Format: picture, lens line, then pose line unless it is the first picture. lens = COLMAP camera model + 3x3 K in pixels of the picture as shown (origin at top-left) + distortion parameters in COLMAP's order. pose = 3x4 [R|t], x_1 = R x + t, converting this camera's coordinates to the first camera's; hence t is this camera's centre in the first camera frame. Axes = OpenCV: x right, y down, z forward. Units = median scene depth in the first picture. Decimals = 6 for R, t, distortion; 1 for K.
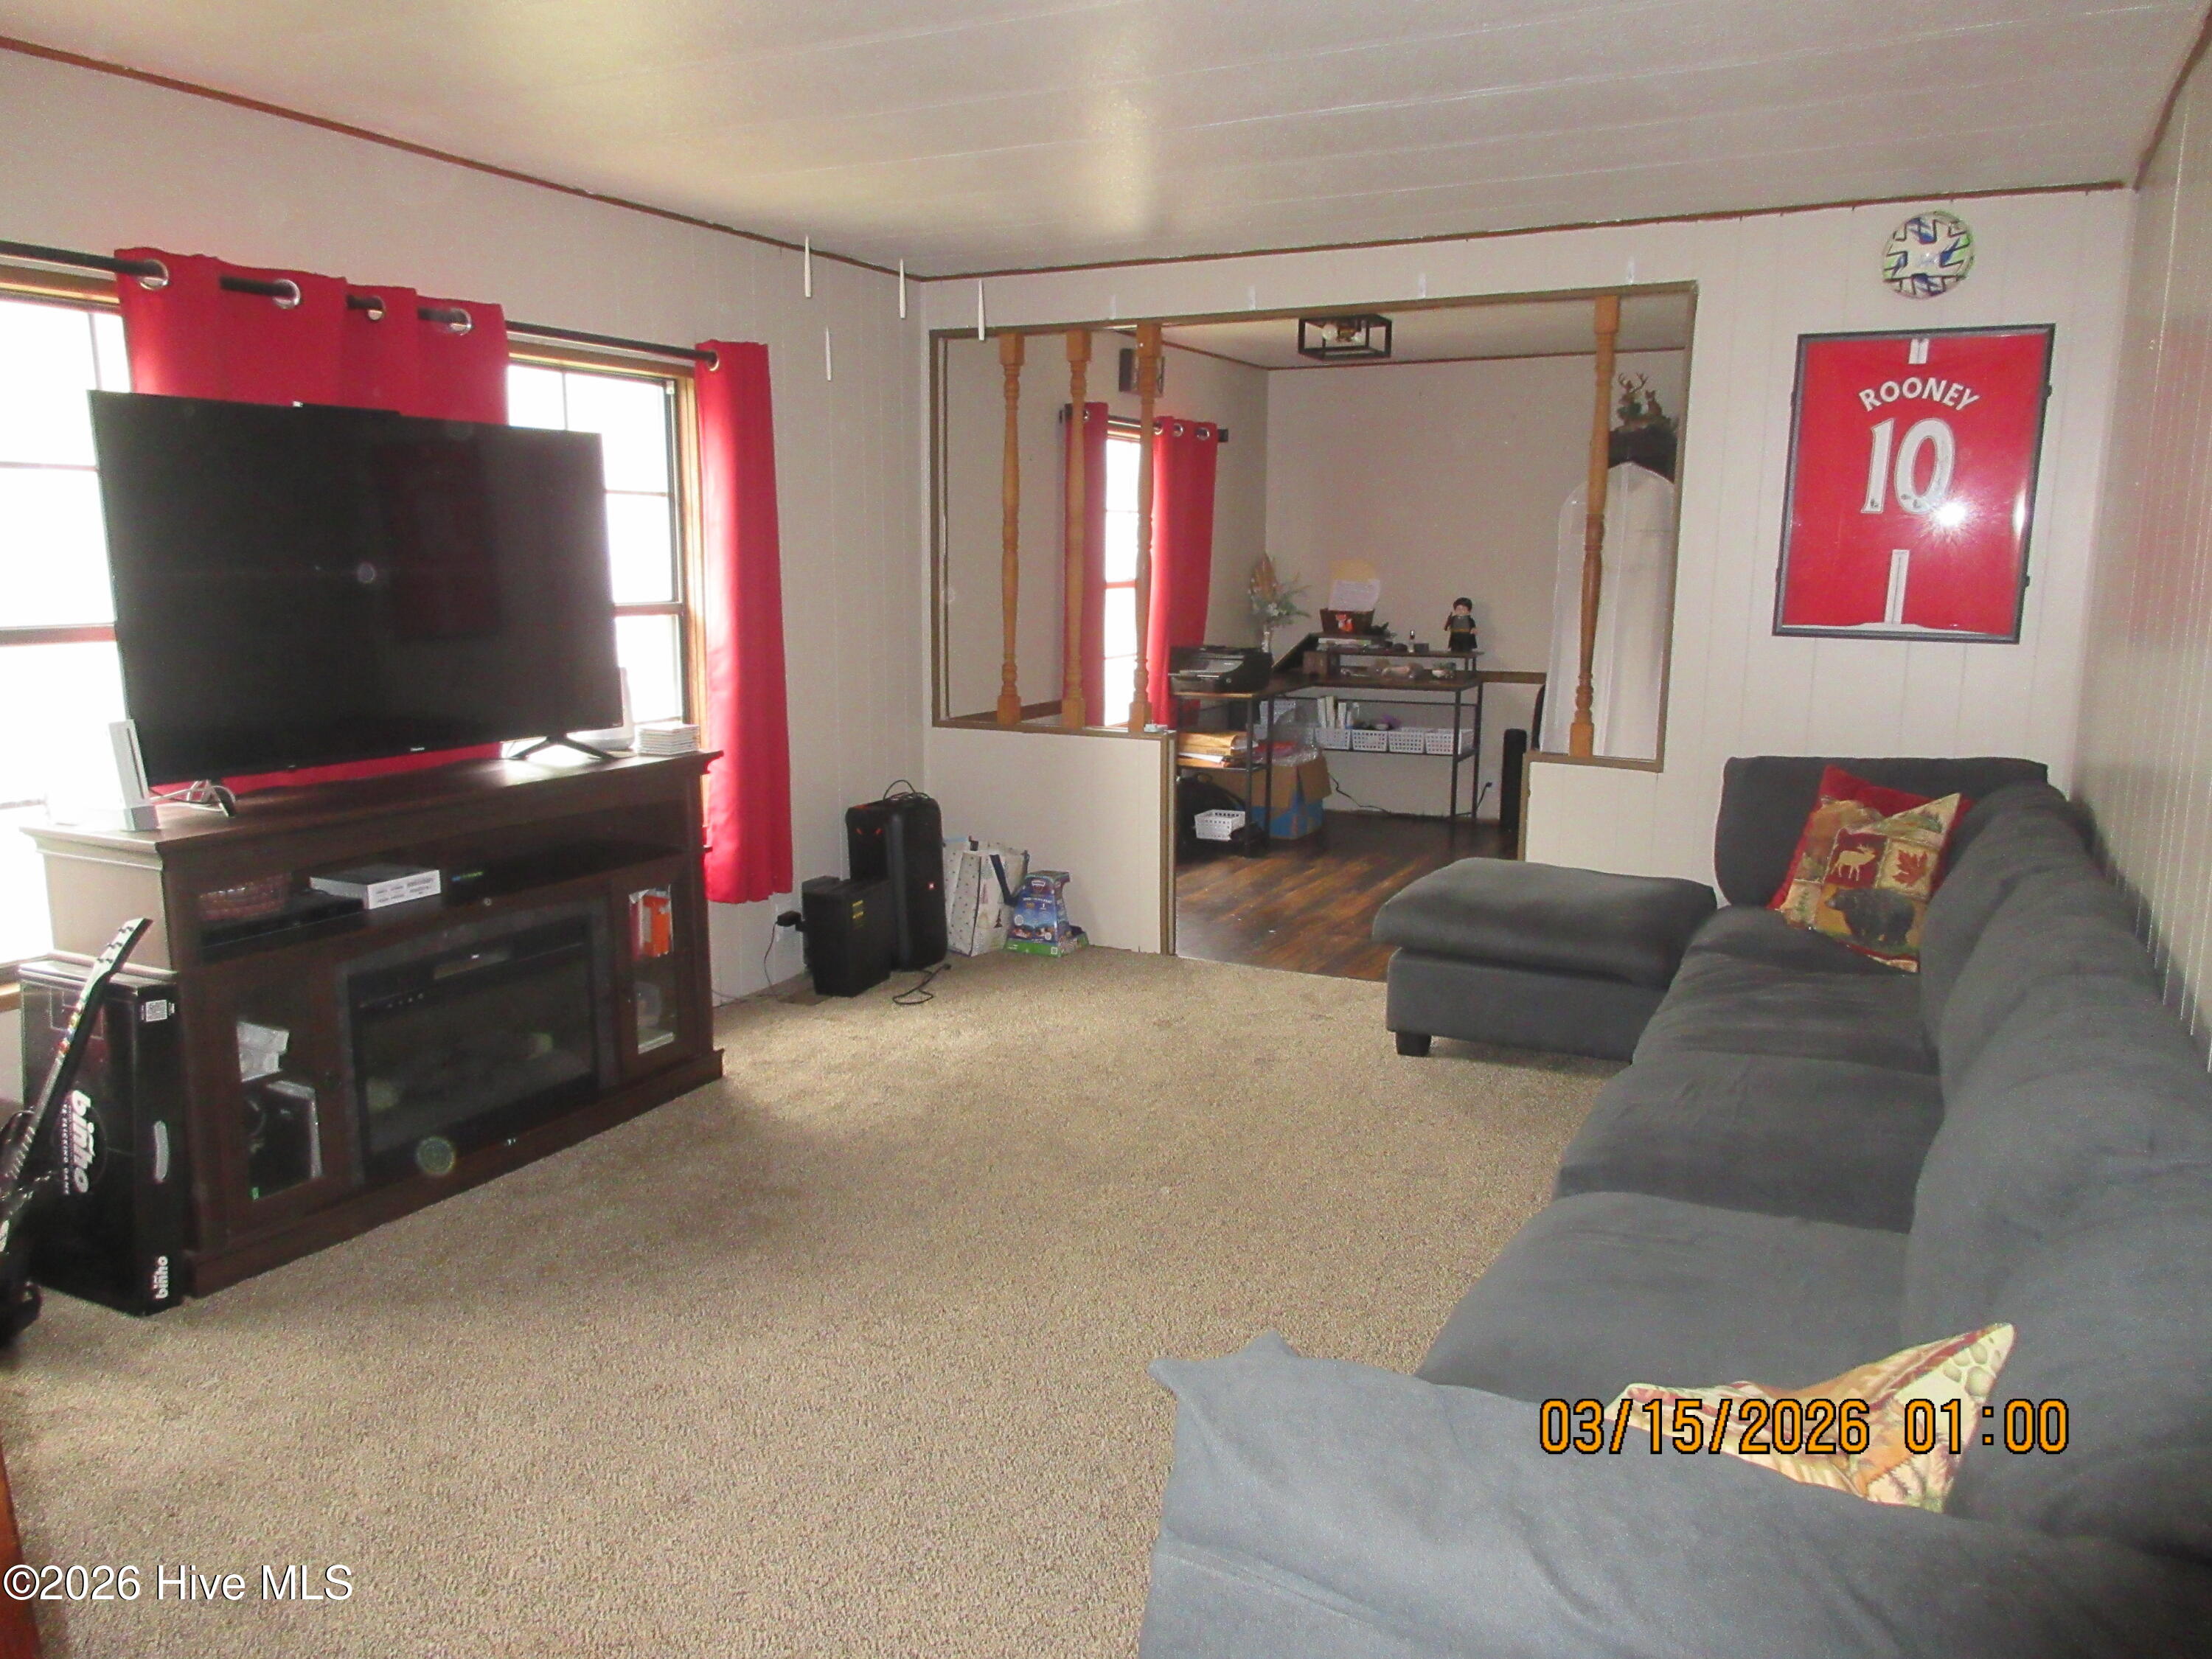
lens RADIAL K [[1617.8, 0, 1099.9], [0, 1617.8, 875.3], [0, 0, 1]] dist [-0.007012, -0.009944]
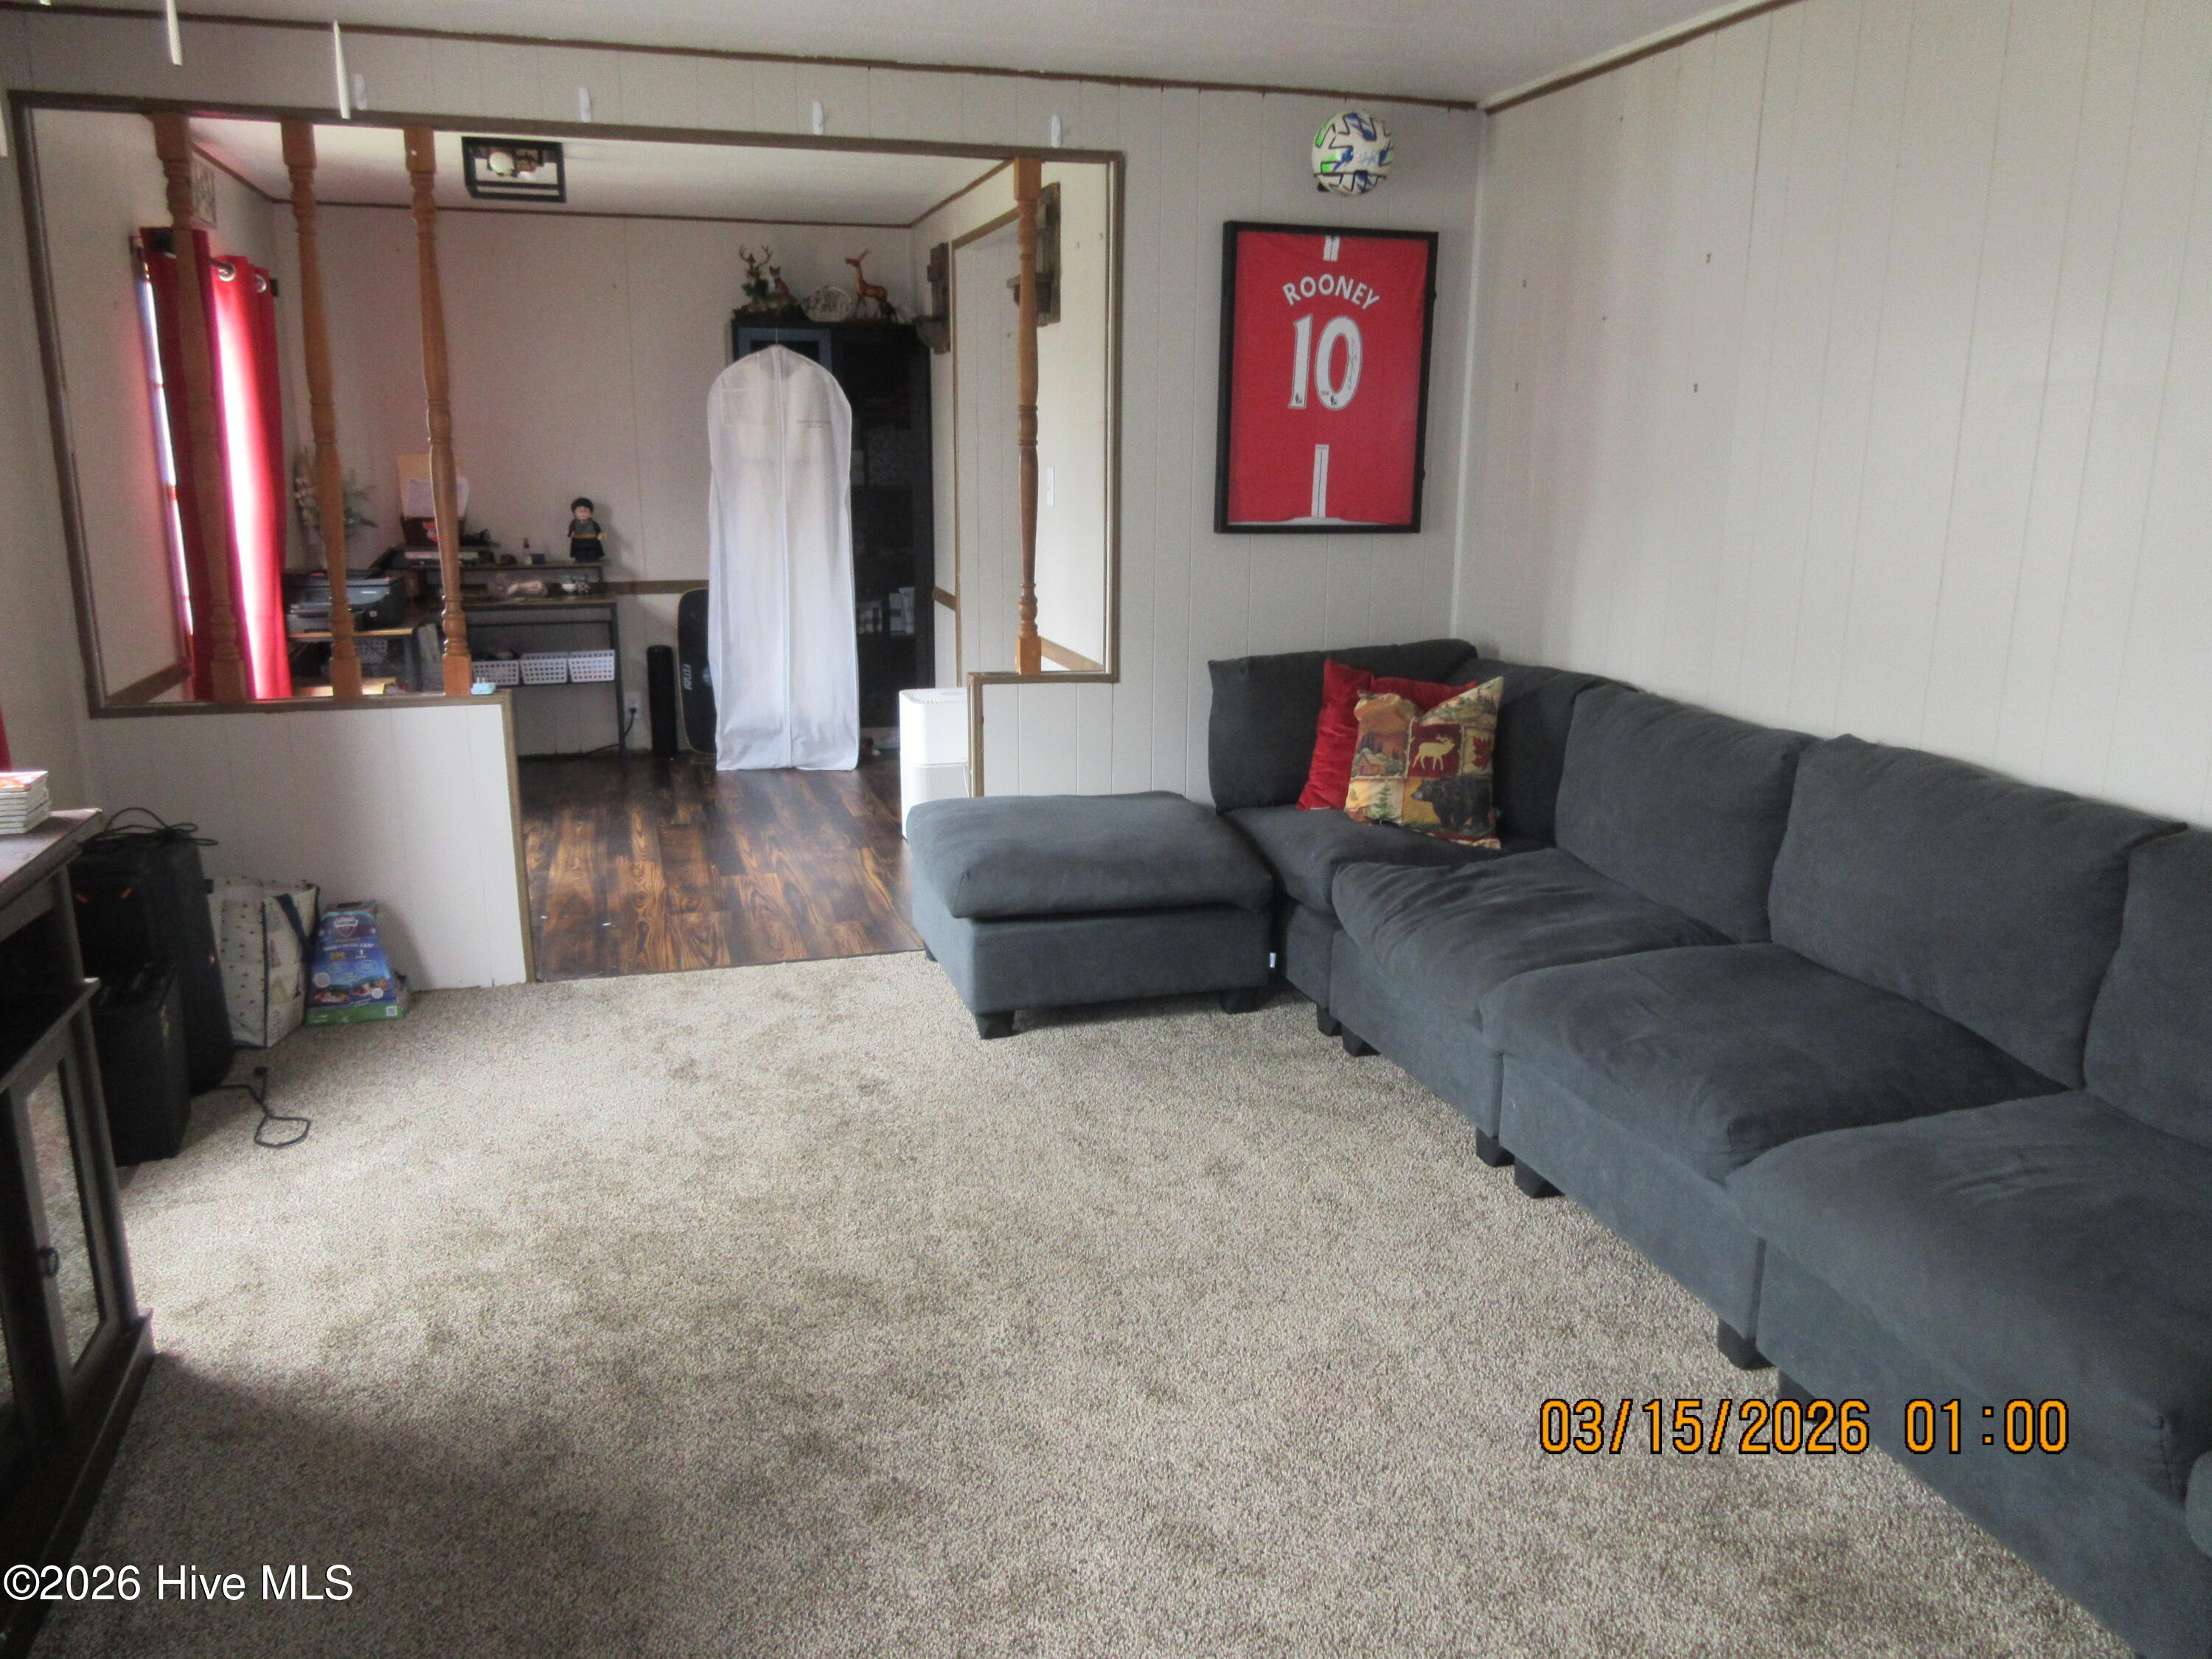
lens RADIAL K [[1617.8, 0, 1099.9], [0, 1617.8, 875.3], [0, 0, 1]] dist [-0.007012, -0.009944]
pose [[0.726398, -0.176860, 0.664128, -0.330090], [0.132544, 0.984232, 0.117133, -0.068386], [-0.674372, 0.002941, 0.738386, 0.321891]]
